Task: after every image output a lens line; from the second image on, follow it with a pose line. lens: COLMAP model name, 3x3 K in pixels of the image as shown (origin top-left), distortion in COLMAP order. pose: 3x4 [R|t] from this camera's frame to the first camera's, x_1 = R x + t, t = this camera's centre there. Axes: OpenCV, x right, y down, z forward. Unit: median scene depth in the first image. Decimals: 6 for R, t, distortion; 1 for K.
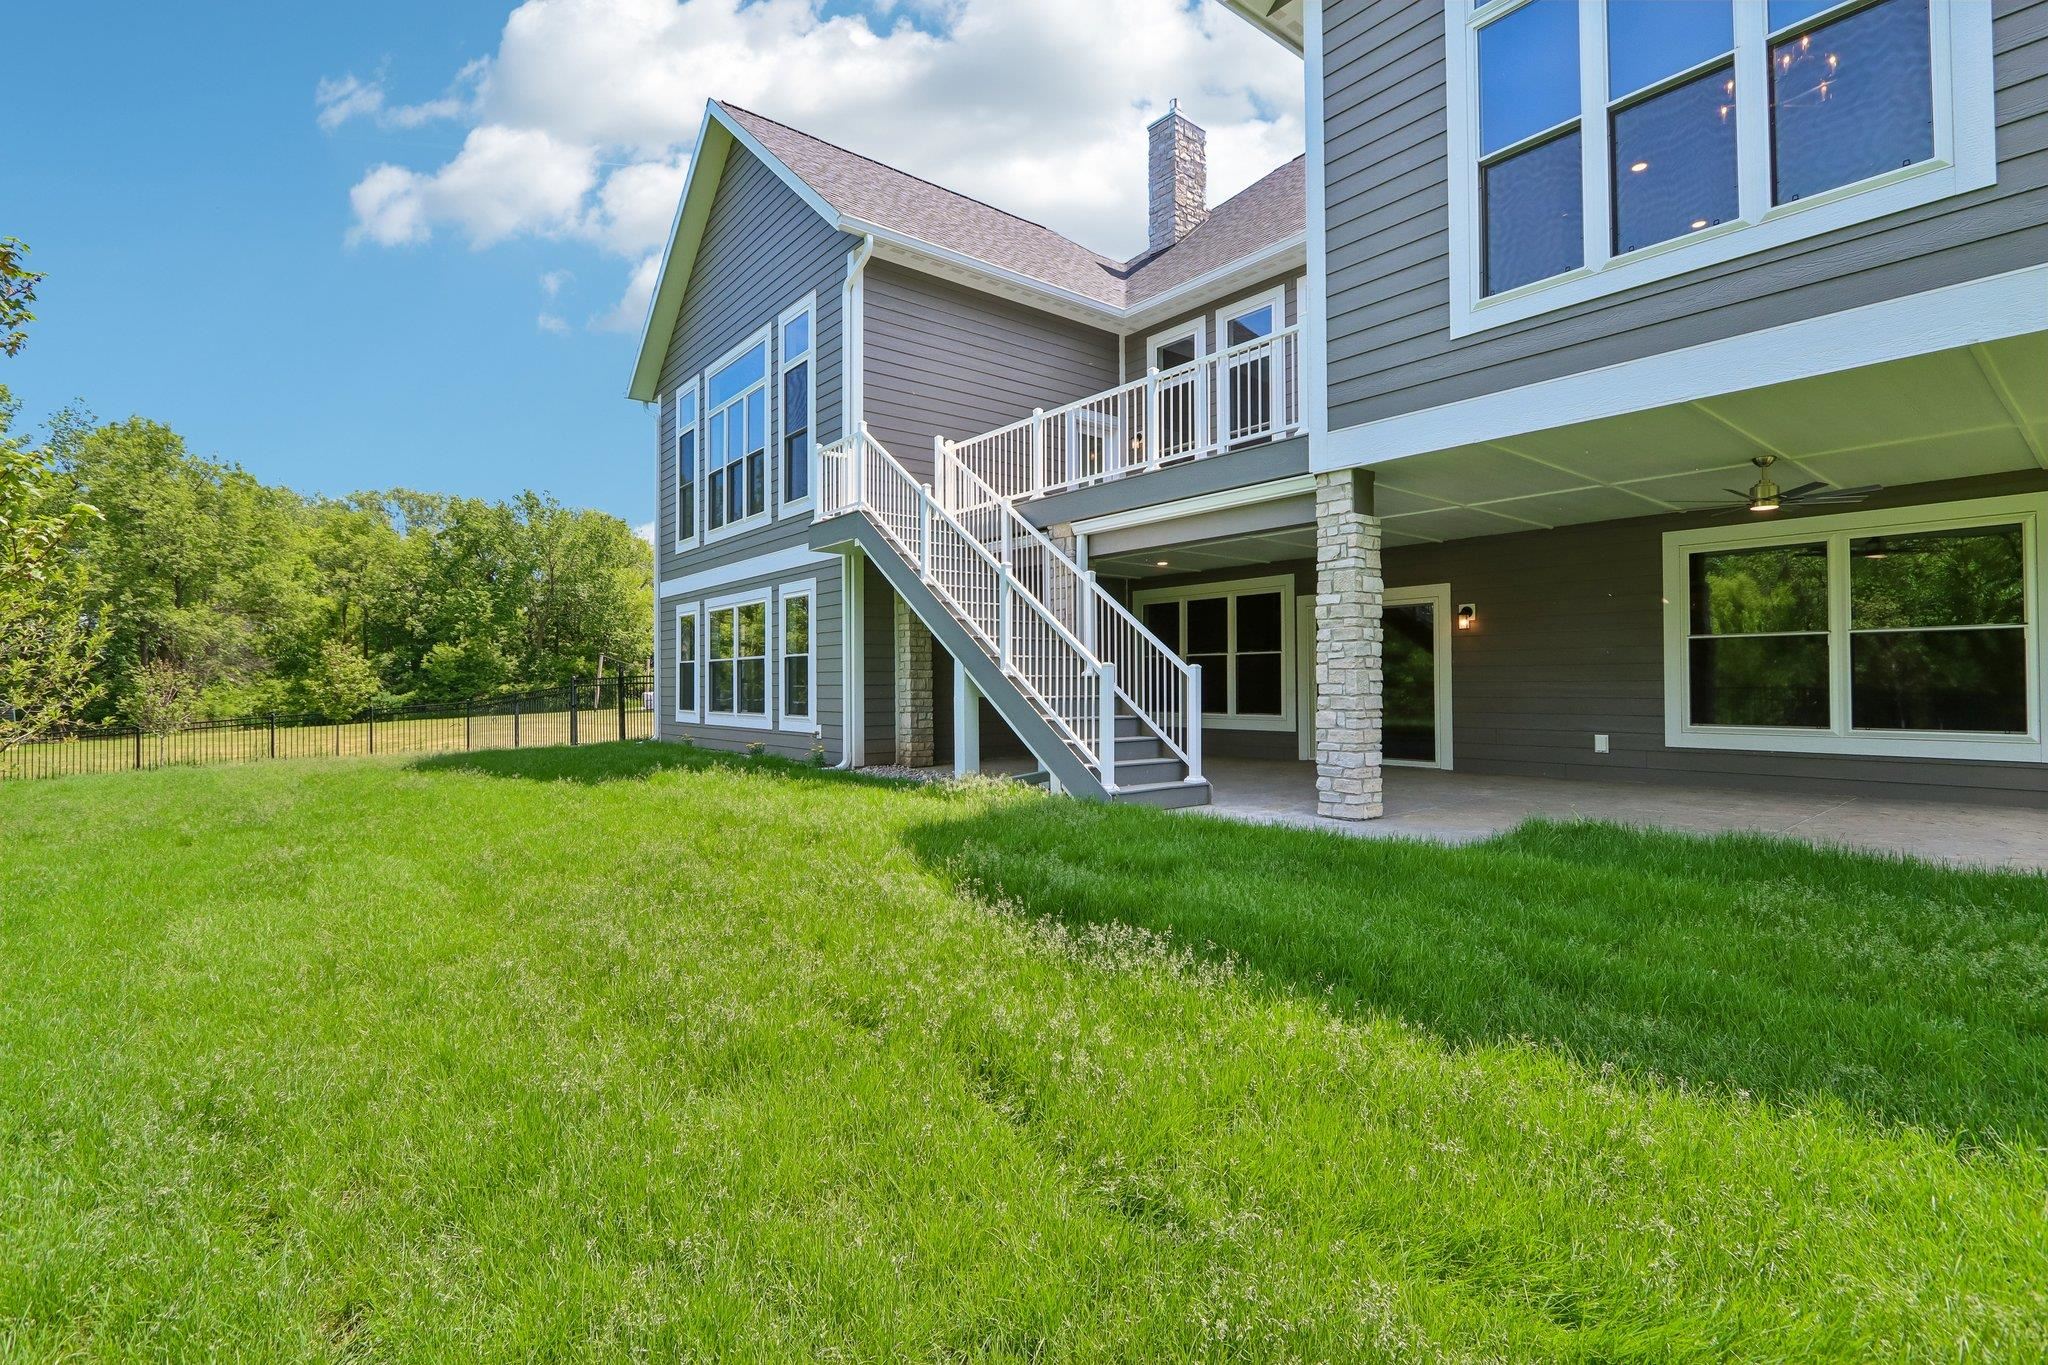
lens RADIAL K [[946.6, 0, 1026.5], [0, 946.6, 677.7], [0, 0, 1]] dist [-0.014169, 0.001609]
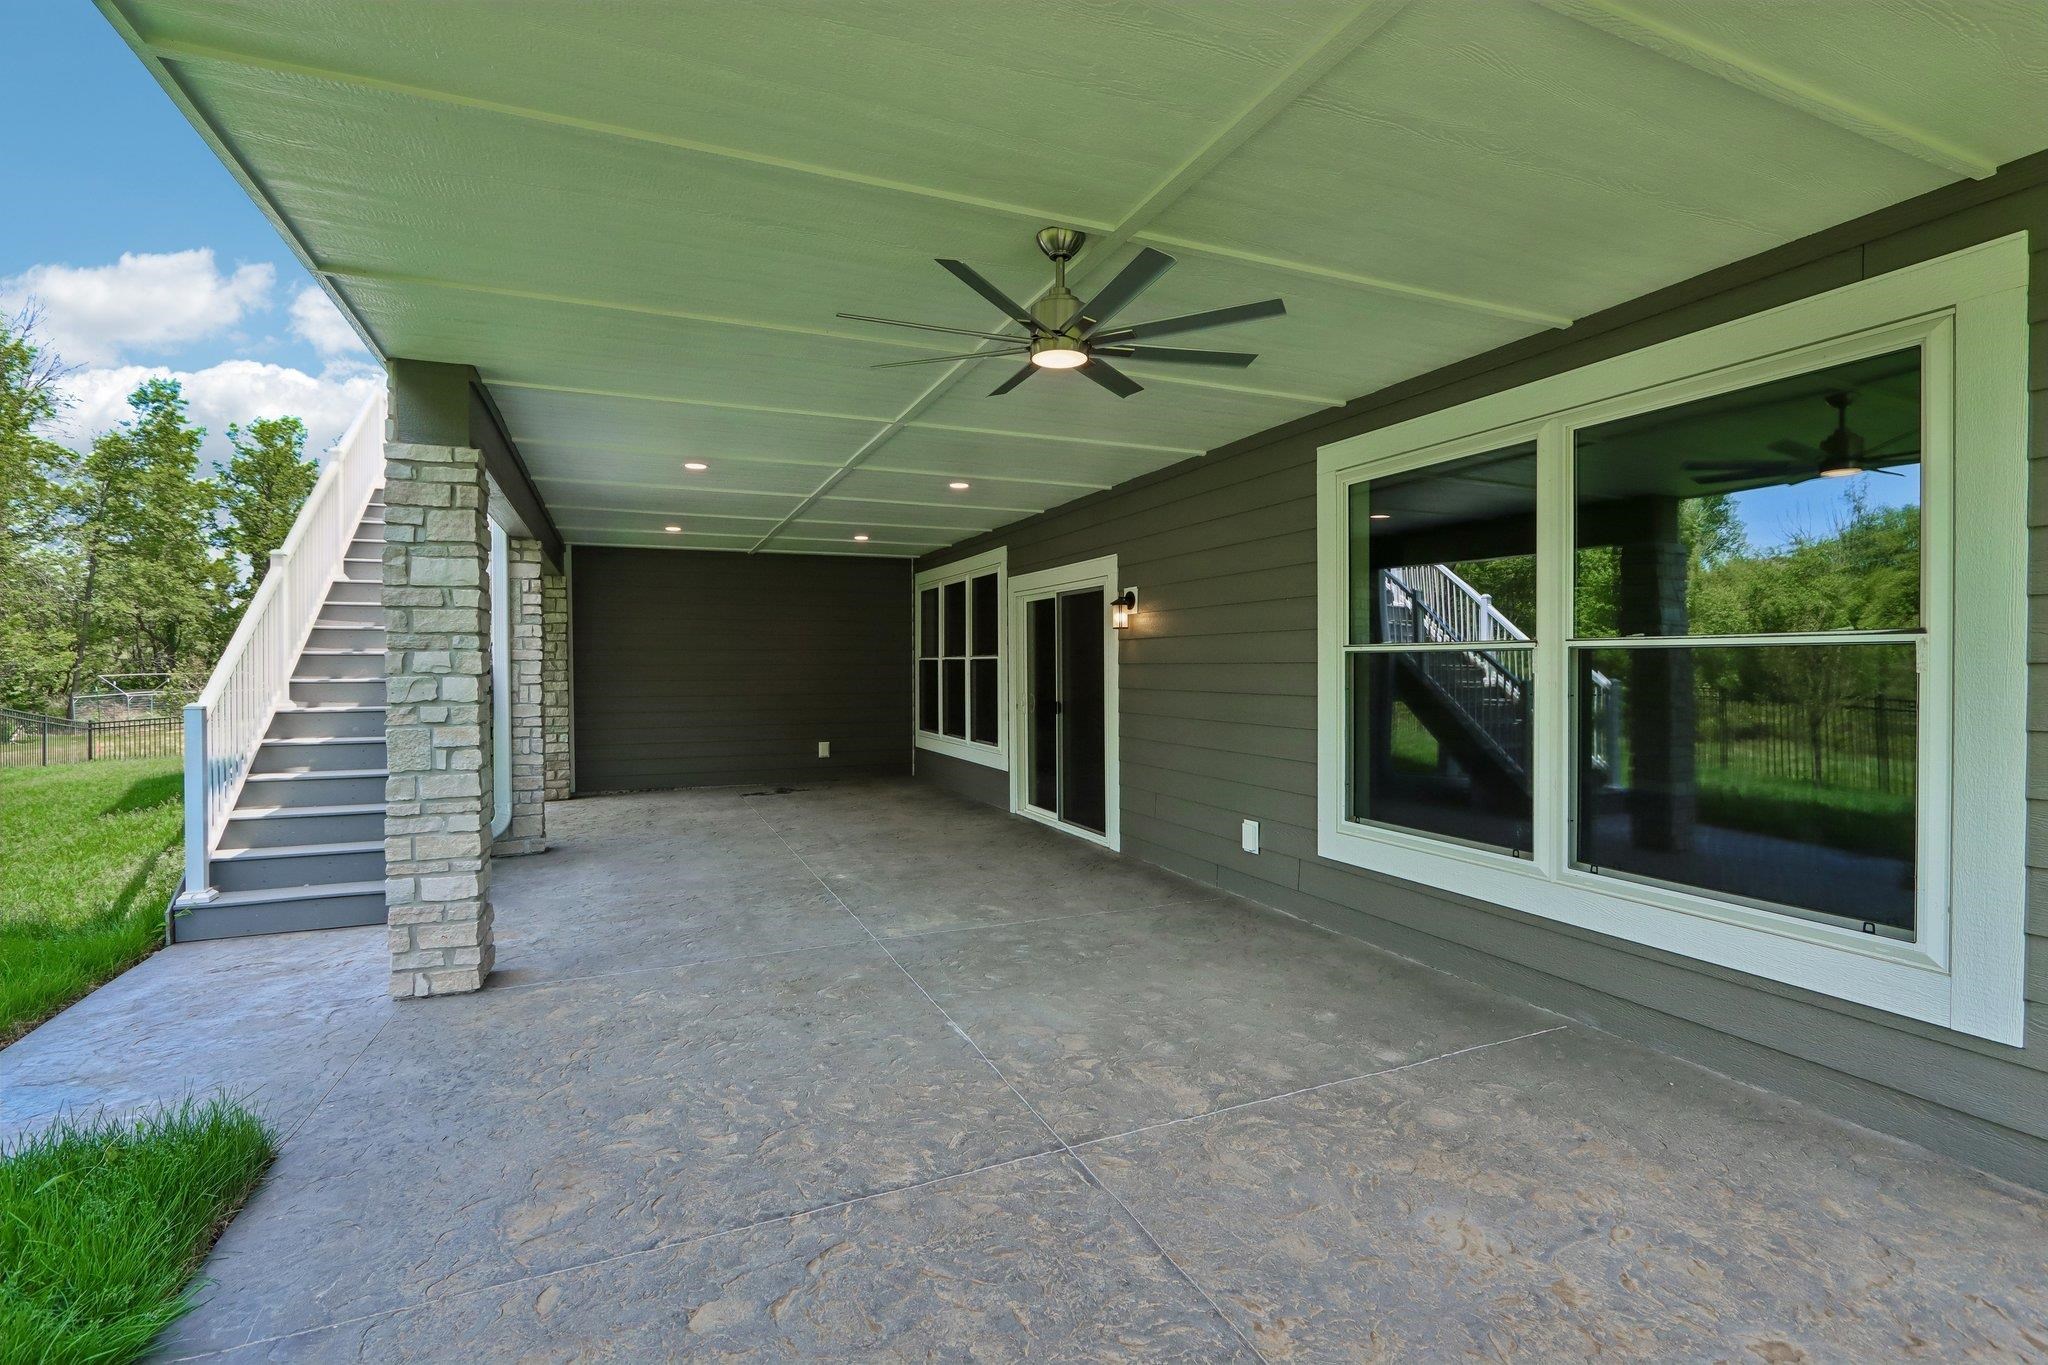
lens RADIAL K [[946.6, 0, 1026.5], [0, 946.6, 677.7], [0, 0, 1]] dist [-0.014169, 0.001609]
pose [[0.960821, 0.004974, -0.277125, 0.574887], [0.001446, 0.999735, 0.022957, -0.033104], [0.277166, -0.022458, 0.960560, 0.385225]]
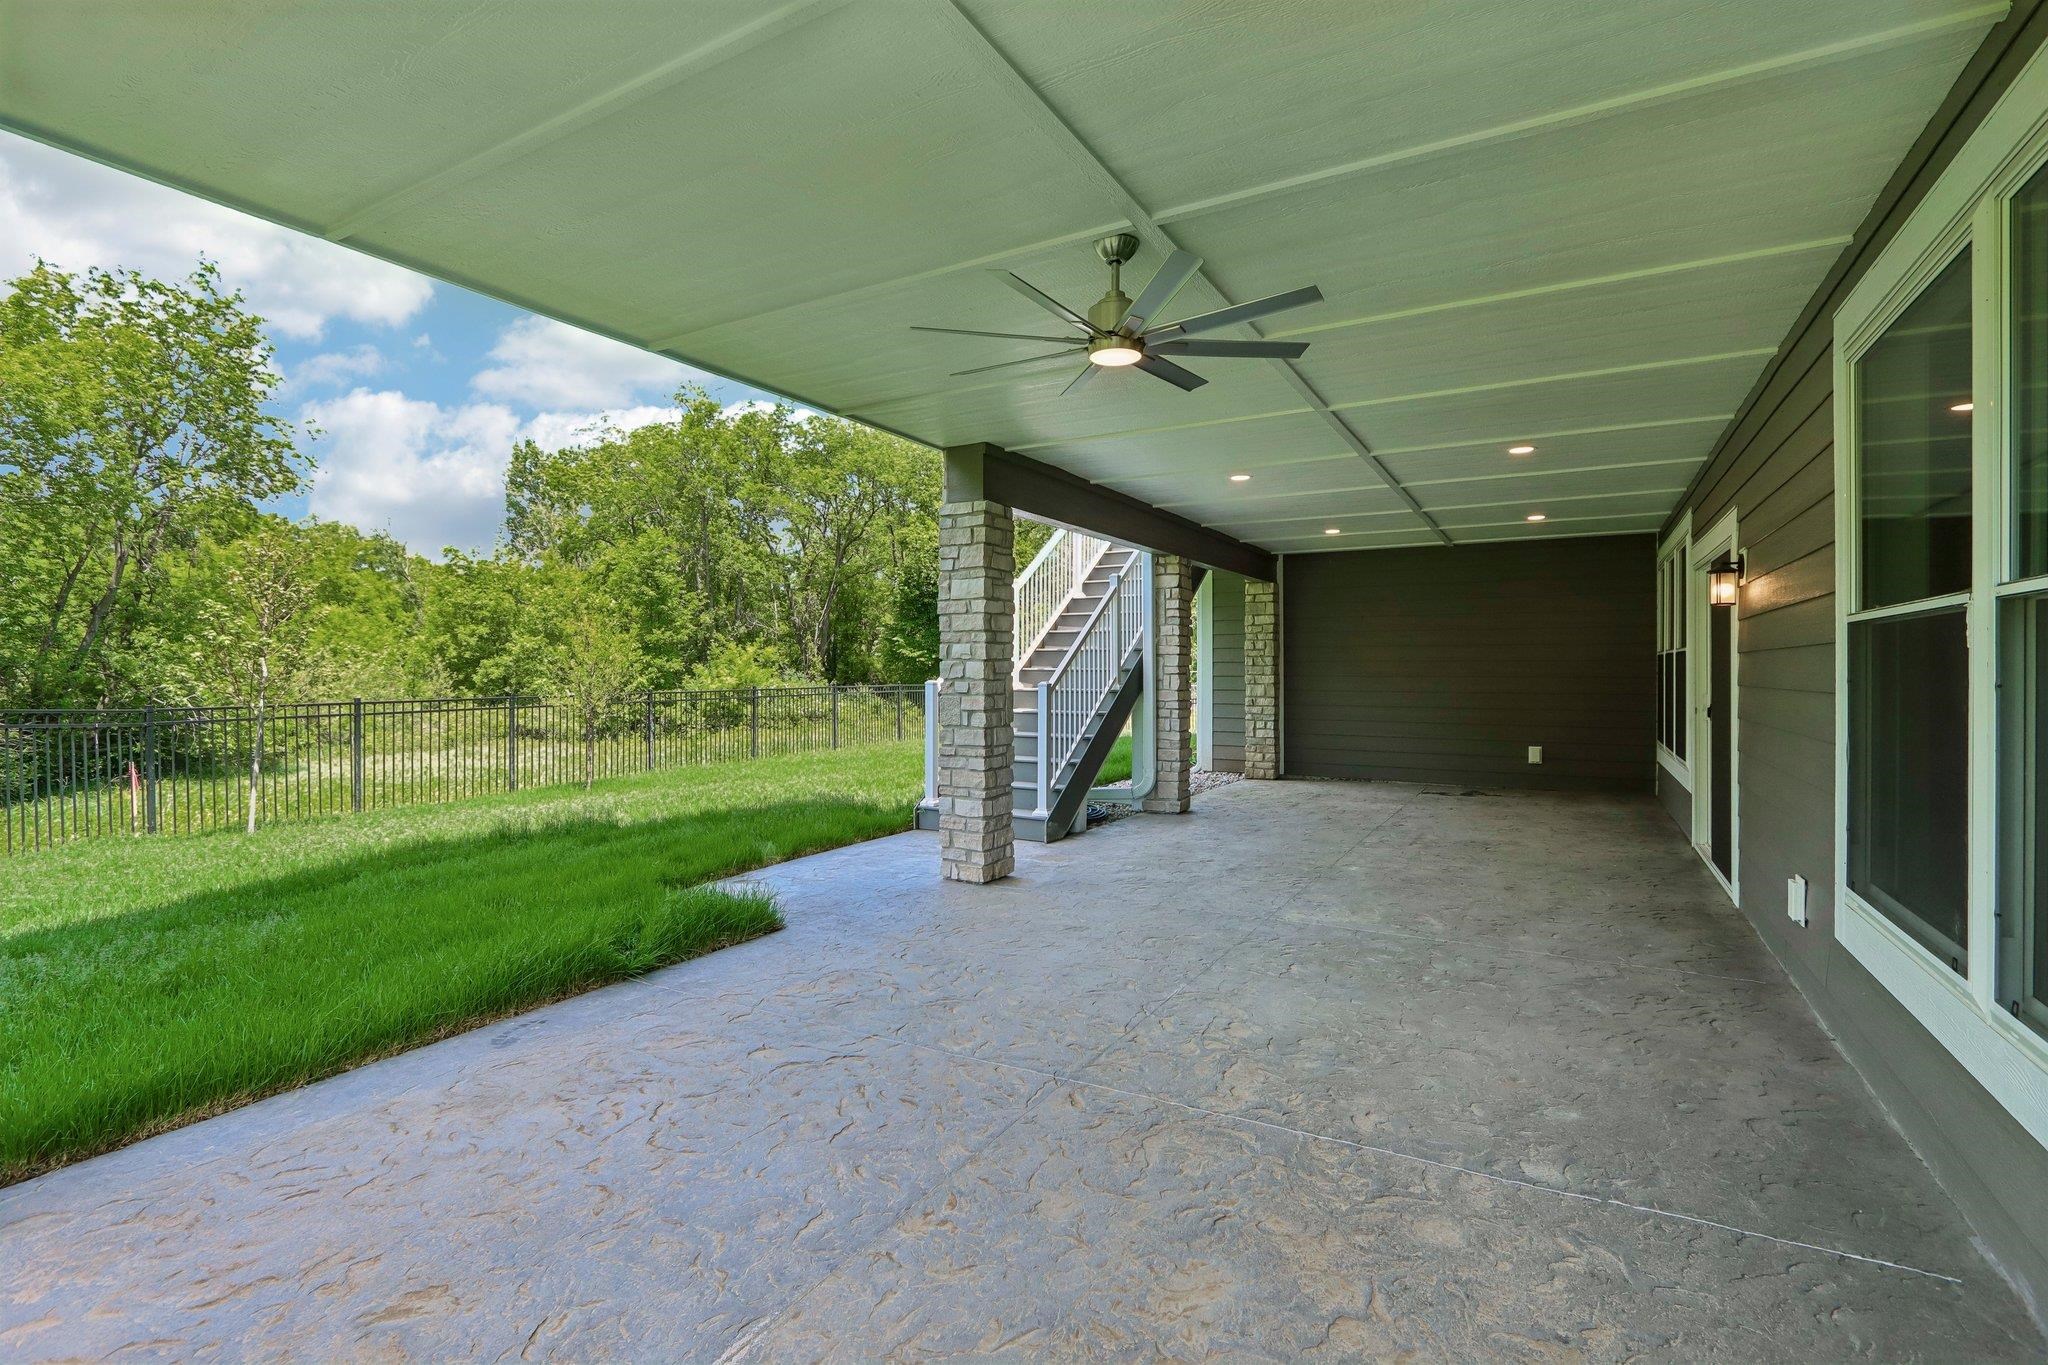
lens RADIAL K [[946.6, 0, 1026.5], [0, 946.6, 677.7], [0, 0, 1]] dist [-0.014169, 0.001609]
pose [[0.358712, 0.013486, -0.933351, 0.767592], [0.004675, 0.999857, 0.016244, -0.024530], [0.933436, -0.010190, 0.358598, 0.516583]]
